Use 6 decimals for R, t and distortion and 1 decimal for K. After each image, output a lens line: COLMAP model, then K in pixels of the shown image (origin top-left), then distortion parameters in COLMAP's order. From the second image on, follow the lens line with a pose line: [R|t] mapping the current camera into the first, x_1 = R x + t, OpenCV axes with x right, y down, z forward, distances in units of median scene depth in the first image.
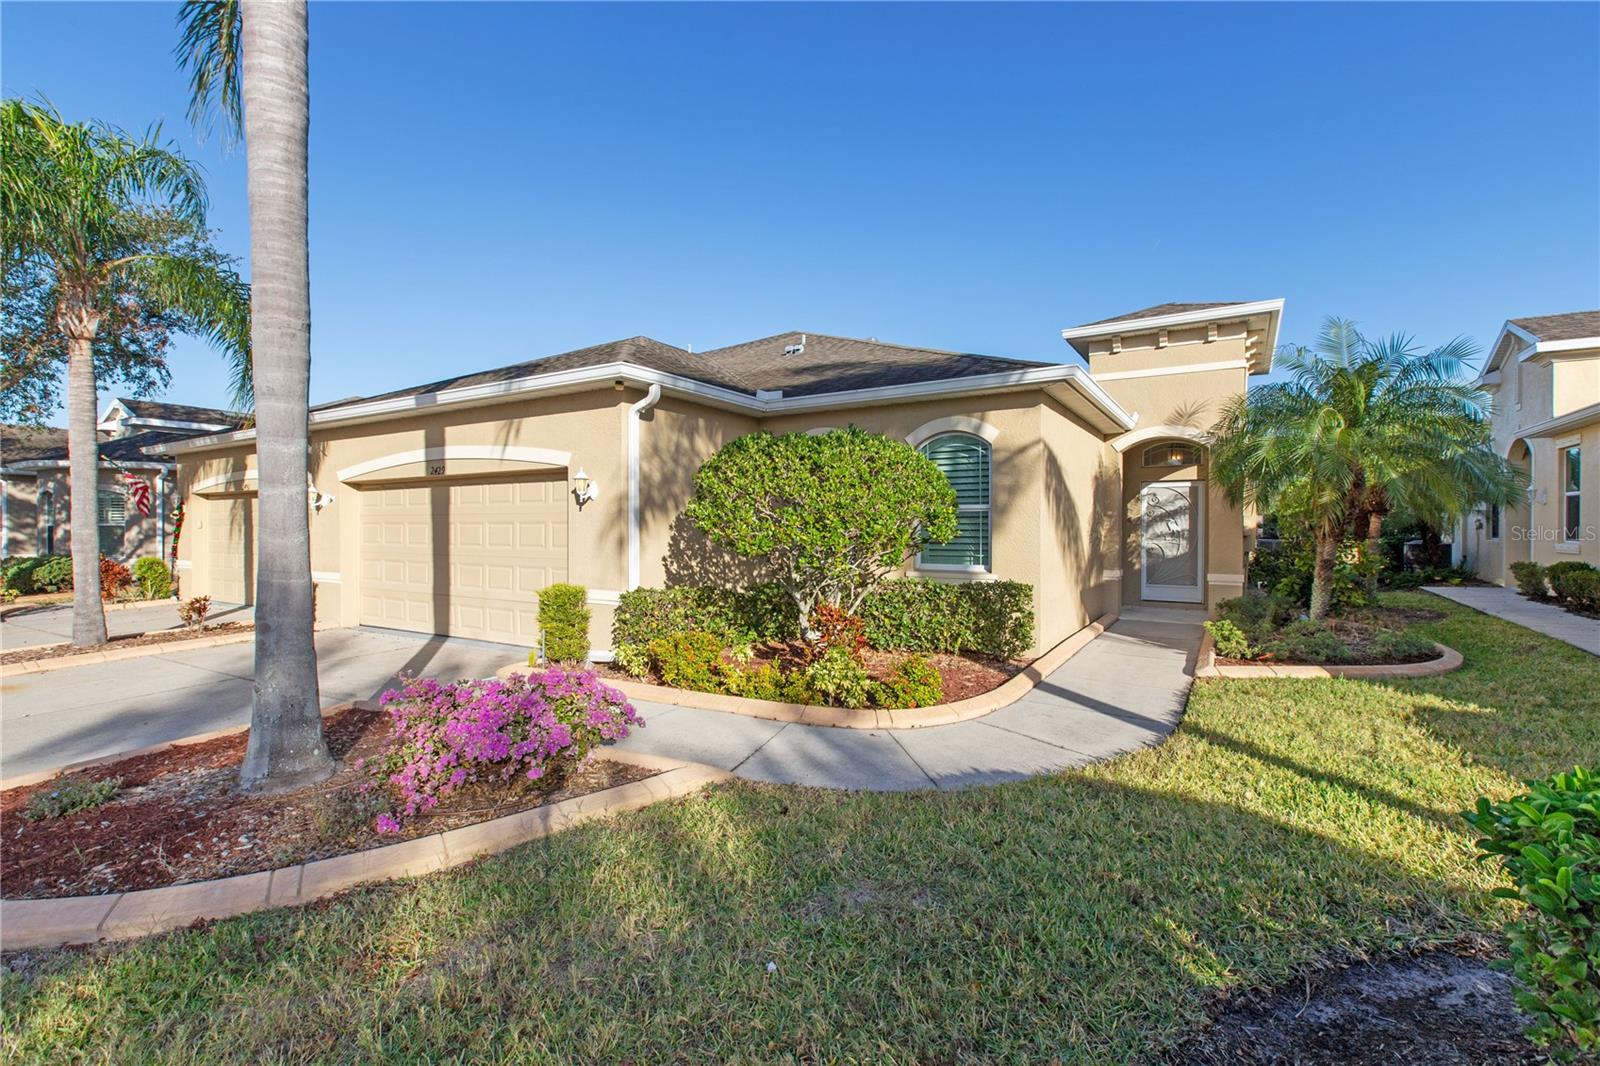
lens RADIAL K [[726.7, 0, 798.4], [0, 726.7, 528.5], [0, 0, 1]] dist [0.001259, 0.001232]
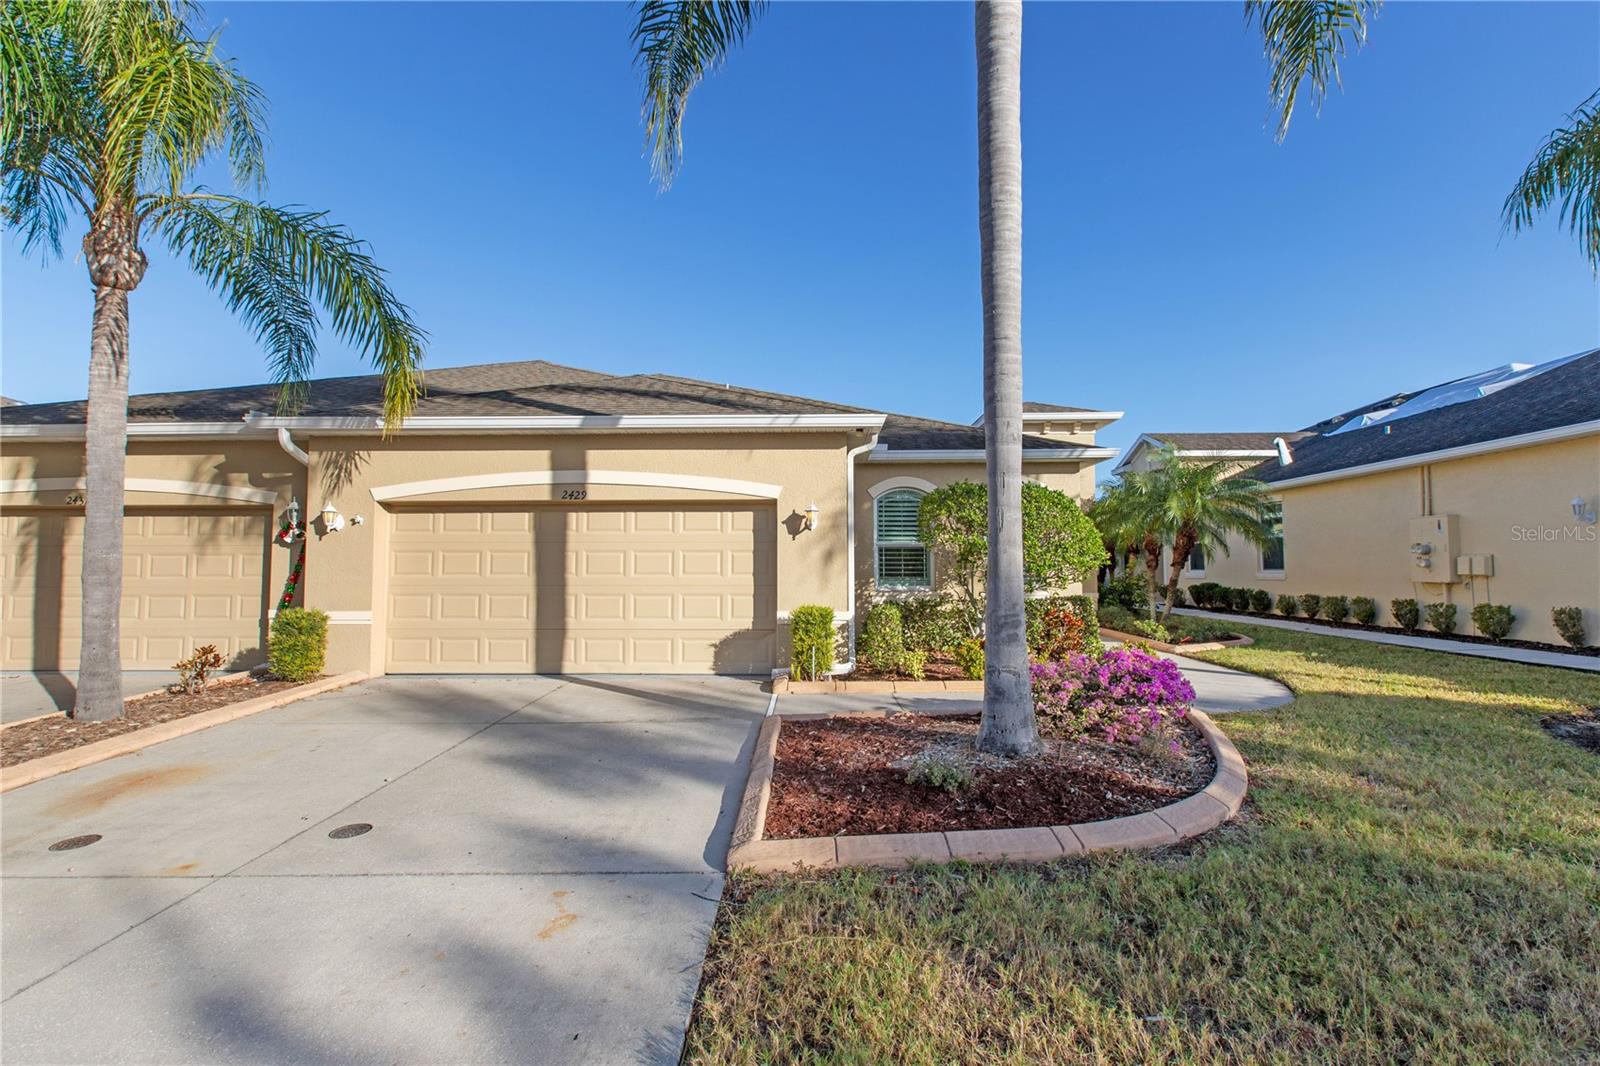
lens RADIAL K [[726.7, 0, 800.3], [0, 726.7, 536.9], [0, 0, 1]] dist [0.001259, 0.001232]
pose [[0.858208, 0.022571, 0.512805, -0.711738], [0.001755, 0.998898, -0.046903, 0.018836], [-0.513298, 0.041152, 0.857223, 0.043215]]
